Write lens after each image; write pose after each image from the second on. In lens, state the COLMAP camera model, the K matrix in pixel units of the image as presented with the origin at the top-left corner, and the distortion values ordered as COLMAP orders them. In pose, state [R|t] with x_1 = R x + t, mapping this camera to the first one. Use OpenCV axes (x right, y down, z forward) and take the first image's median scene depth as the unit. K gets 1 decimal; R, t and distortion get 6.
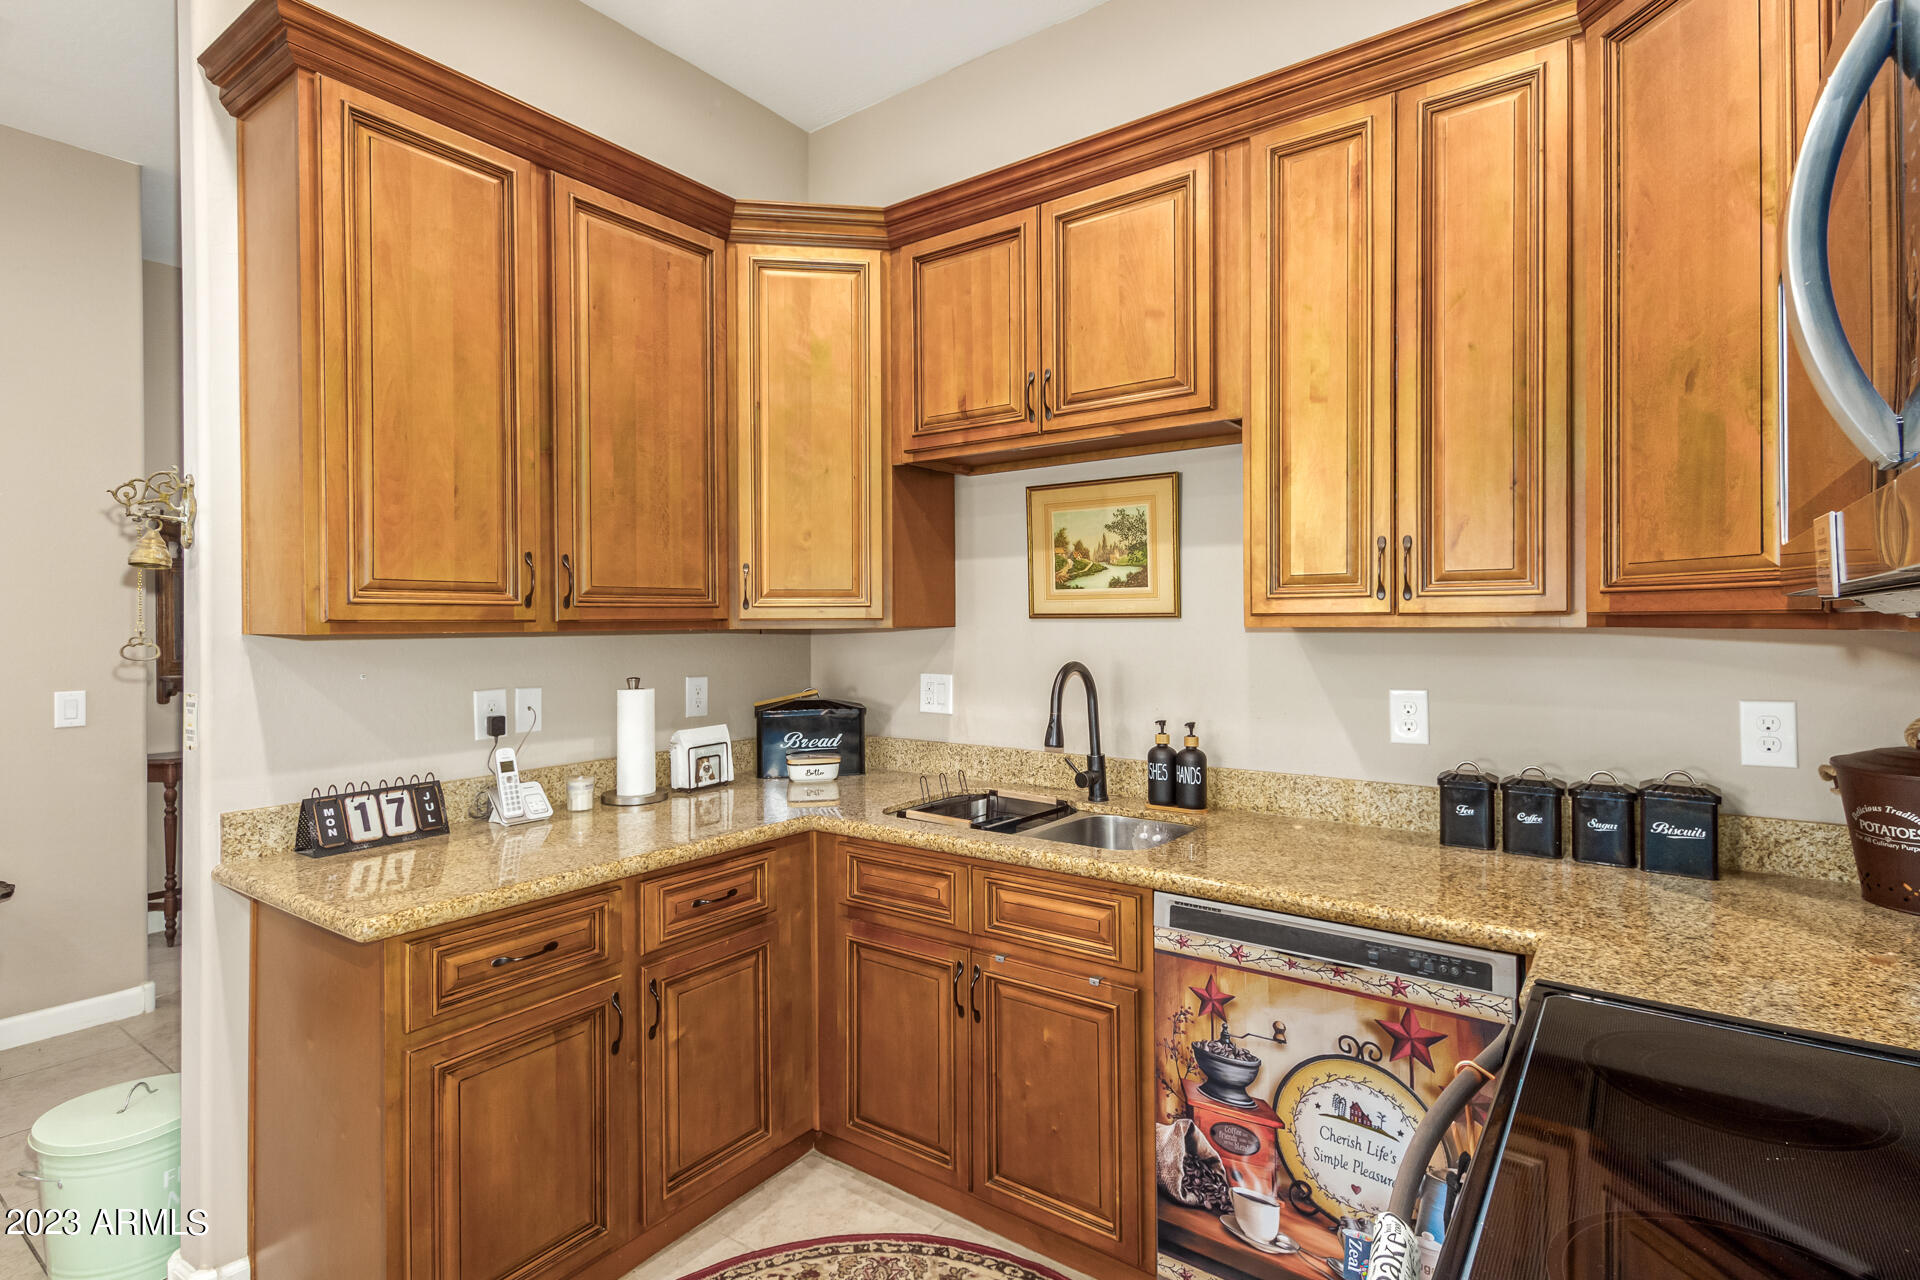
lens RADIAL K [[939.1, 0, 947.5], [0, 939.1, 623.0], [0, 0, 1]] dist [0.017420, -0.000249]
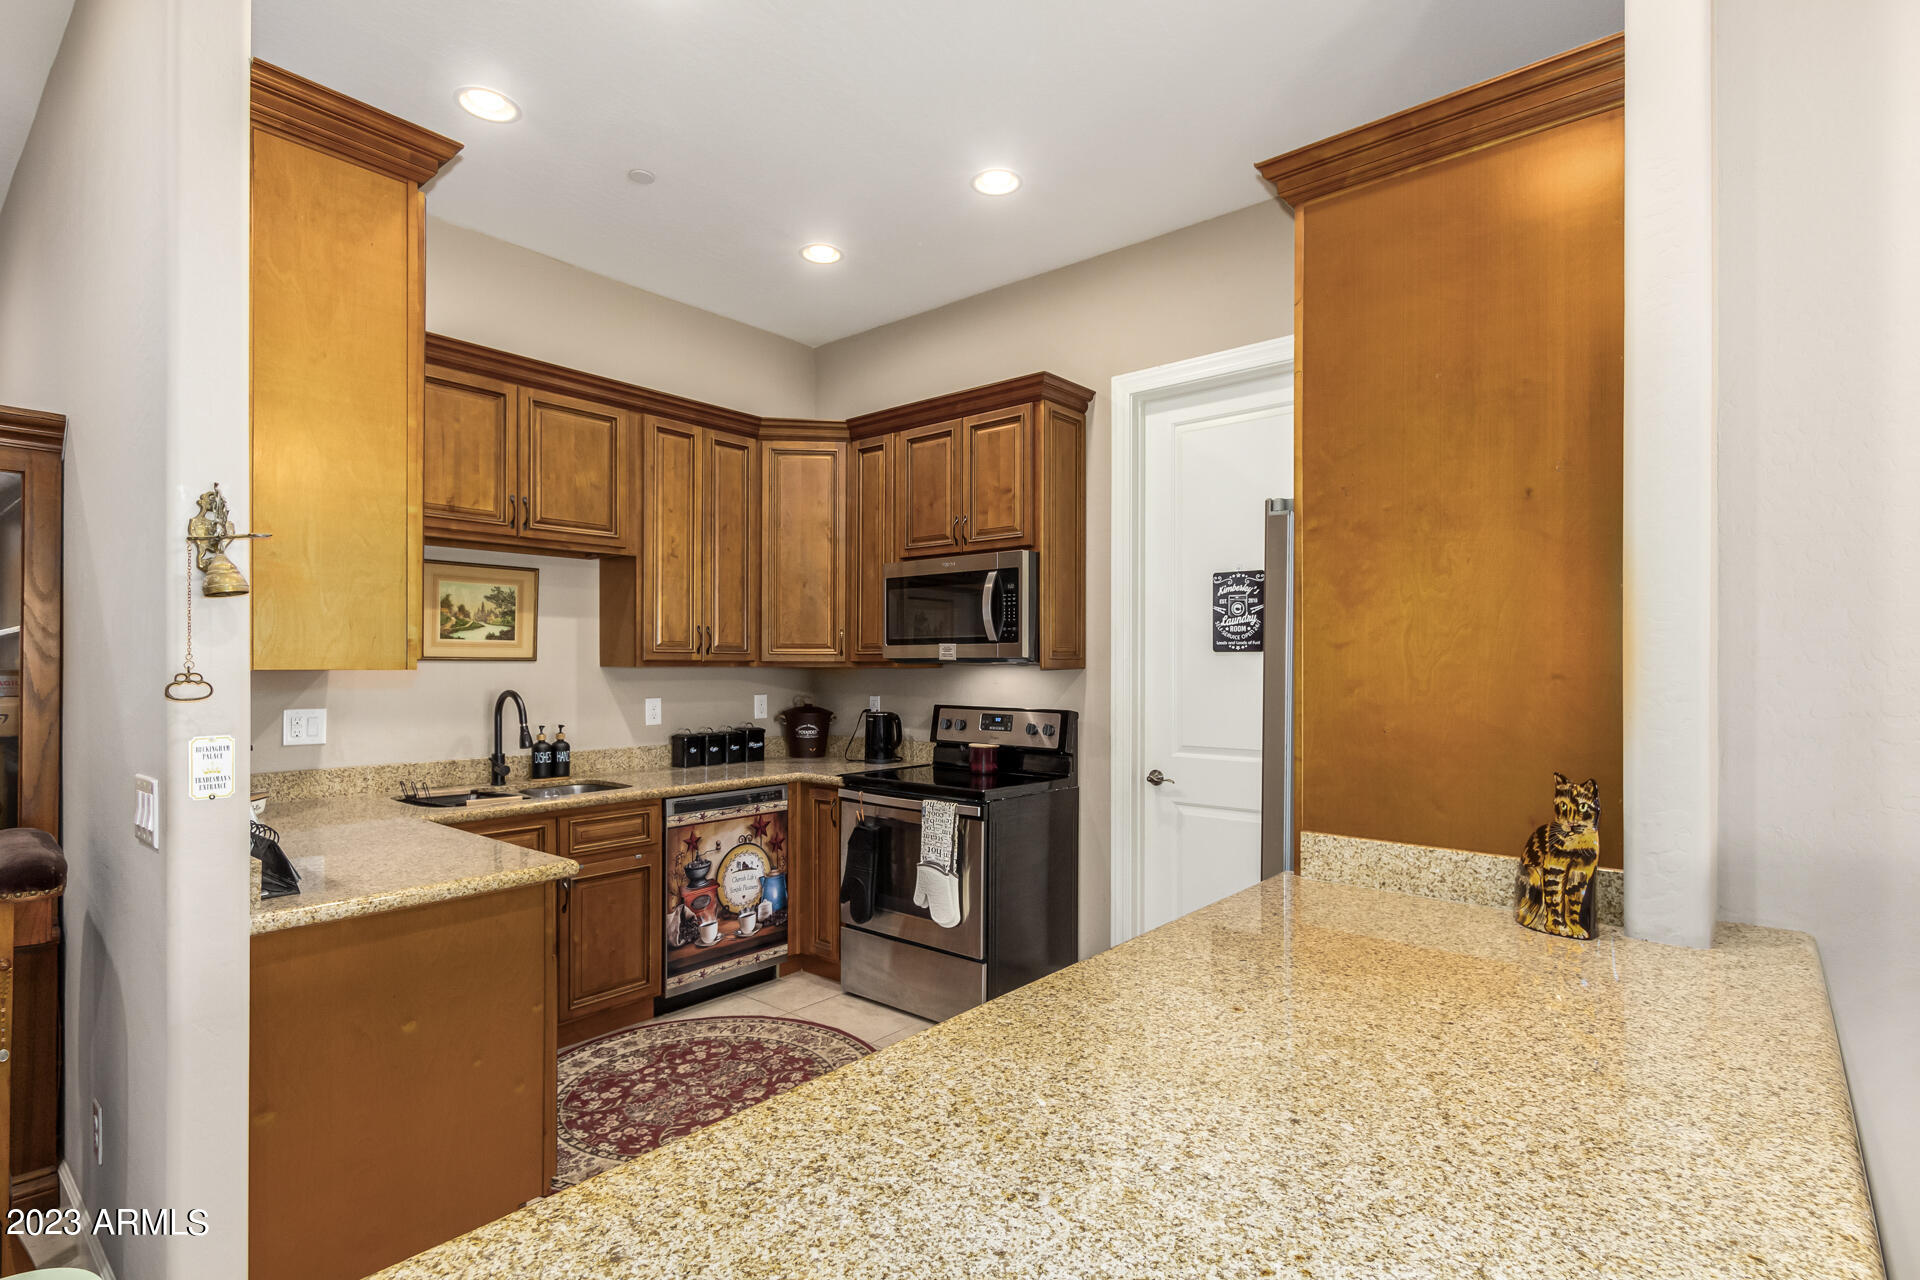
lens RADIAL K [[931.1, 0, 963.9], [0, 931.1, 662.8], [0, 0, 1]] dist [0.014216, -0.000879]
pose [[0.065107, 0.007439, 0.997851, -1.526865], [-0.001741, 0.999972, -0.007341, 0.009227], [-0.997877, -0.001259, 0.065118, 0.220841]]
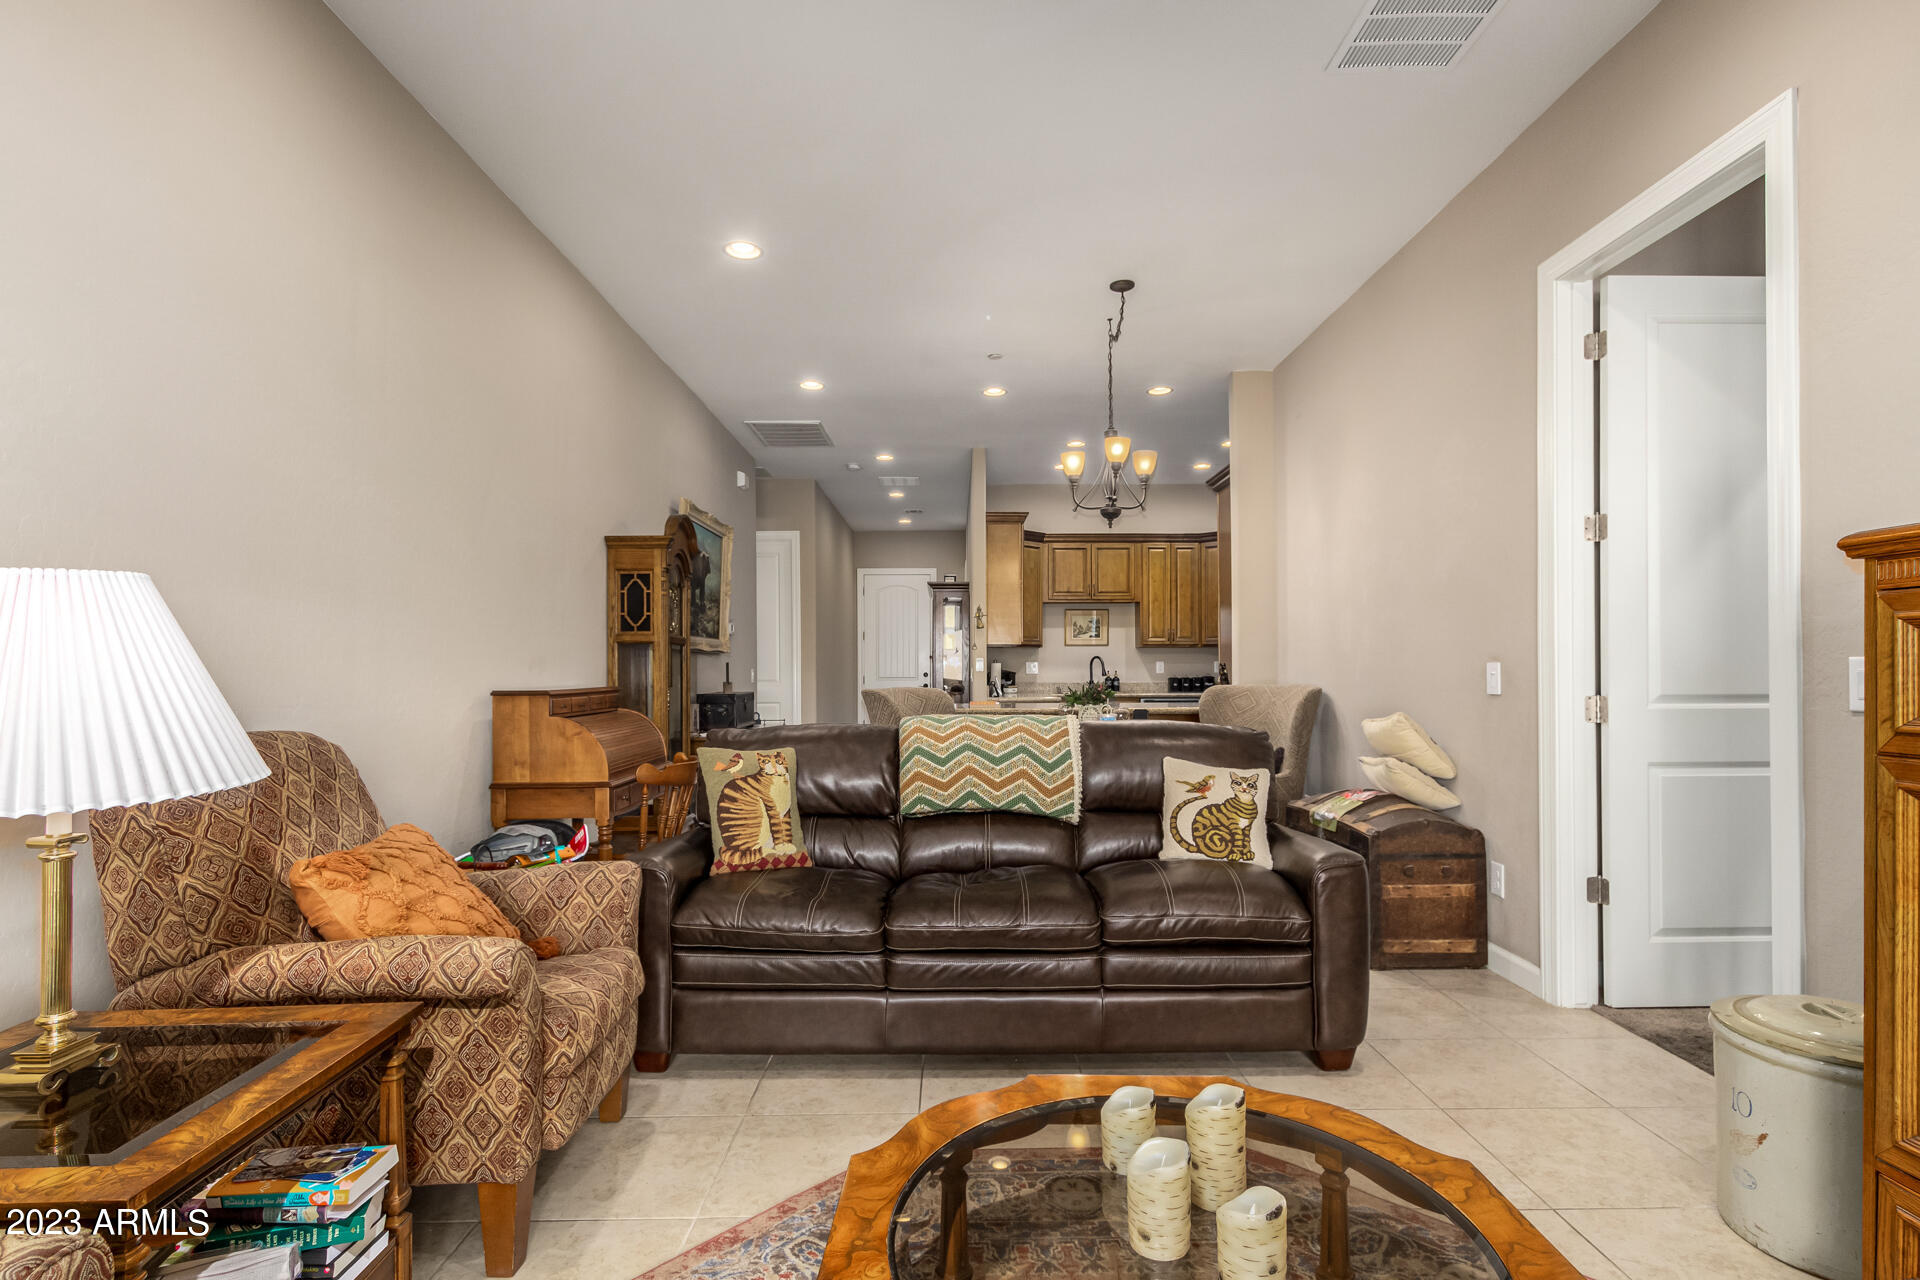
lens RADIAL K [[941.0, 0, 968.4], [0, 941.0, 666.1], [0, 0, 1]] dist [0.013817, -0.001189]
pose [[0.797937, 0.004455, 0.602724, -3.180310], [-0.000114, 0.999974, -0.007240, 0.133696], [-0.602741, 0.005708, 0.797917, -2.208175]]
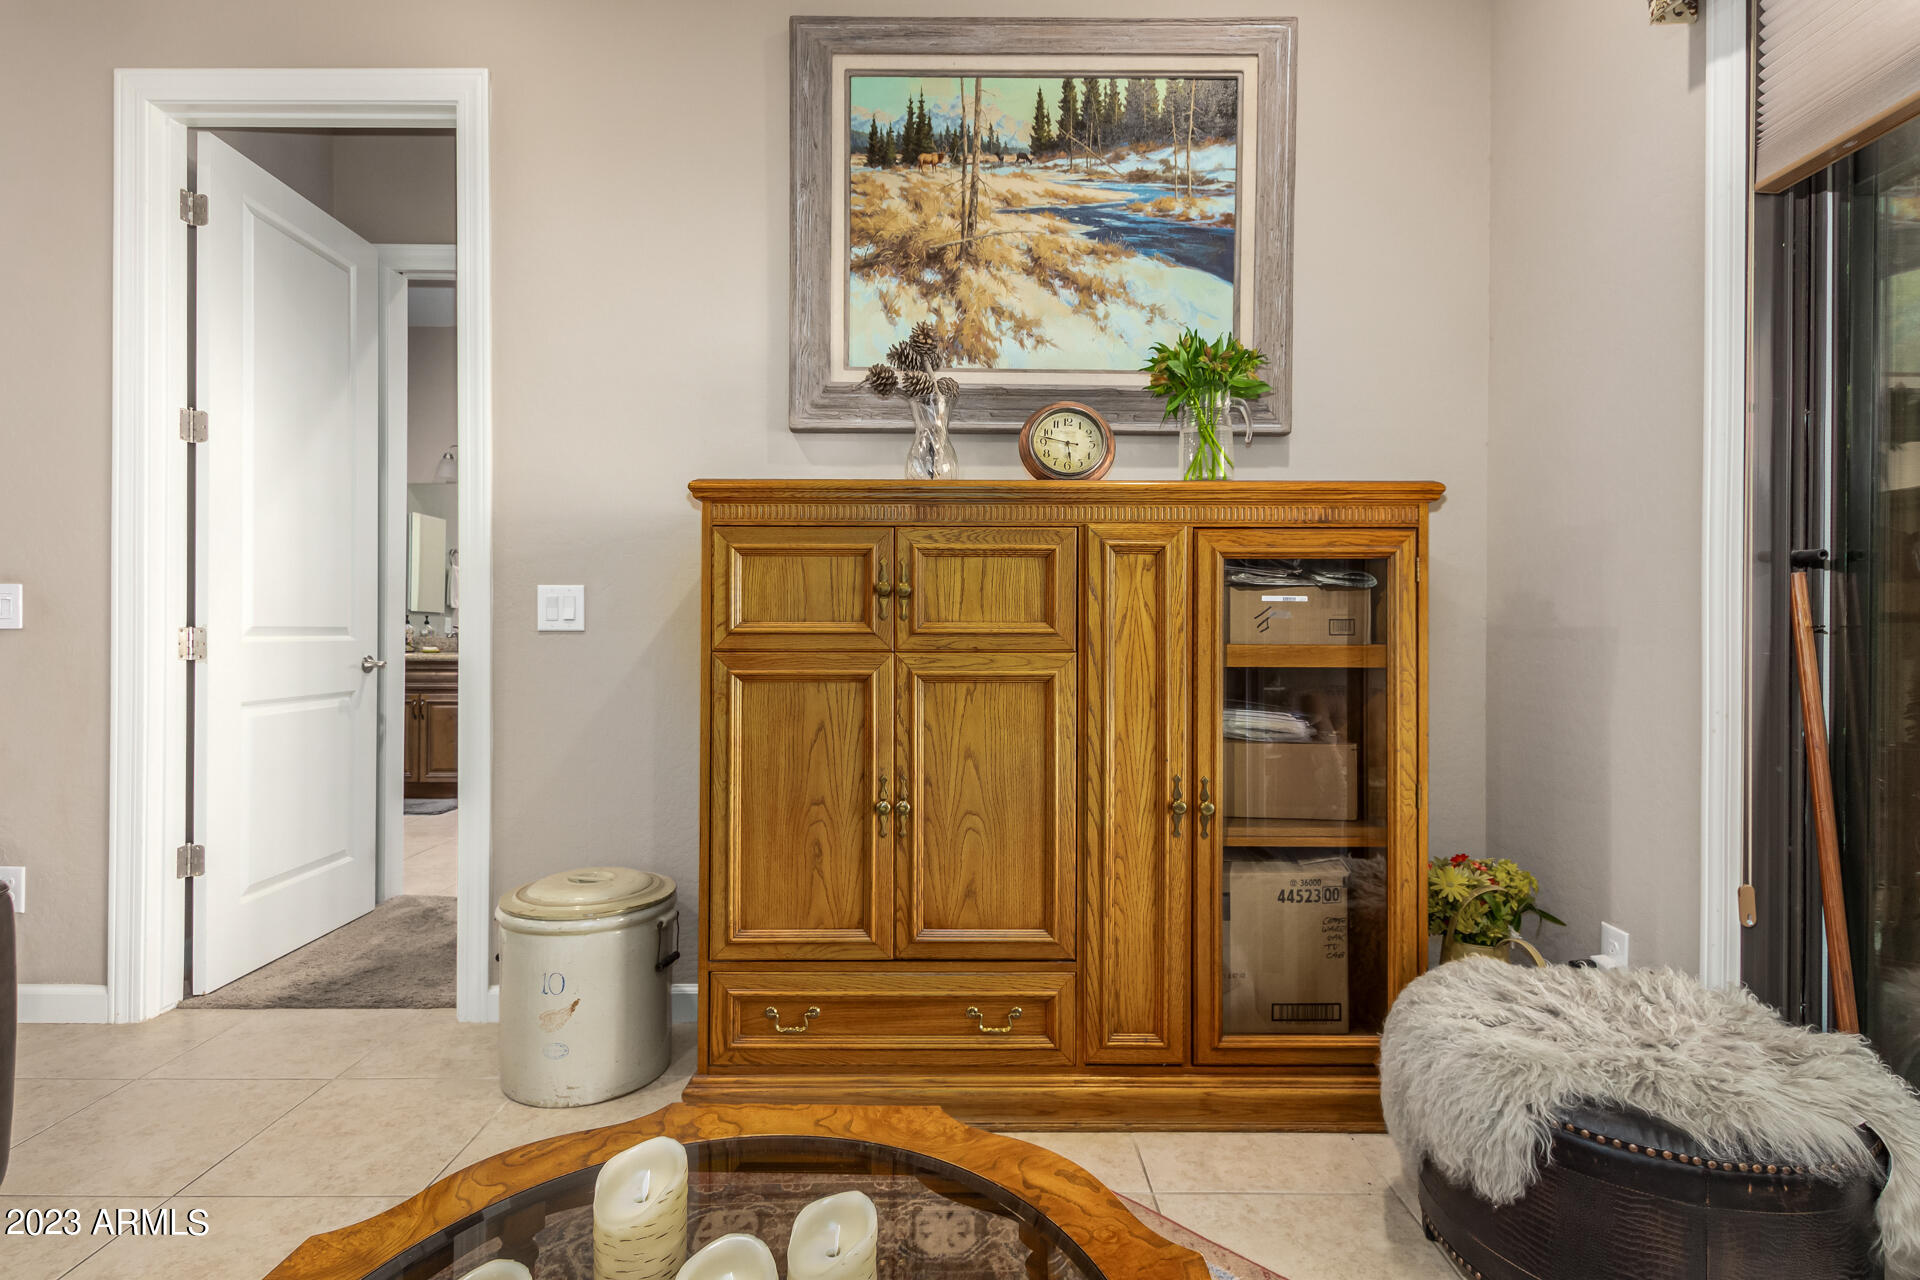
lens RADIAL K [[934.2, 0, 964.6], [0, 934.2, 630.9], [0, 0, 1]] dist [0.016195, -0.006875]
pose [[-0.593737, 0.003568, 0.804651, -3.080844], [0.000592, 0.999992, -0.003997, 0.181987], [-0.804659, -0.001897, -0.593734, -1.666174]]
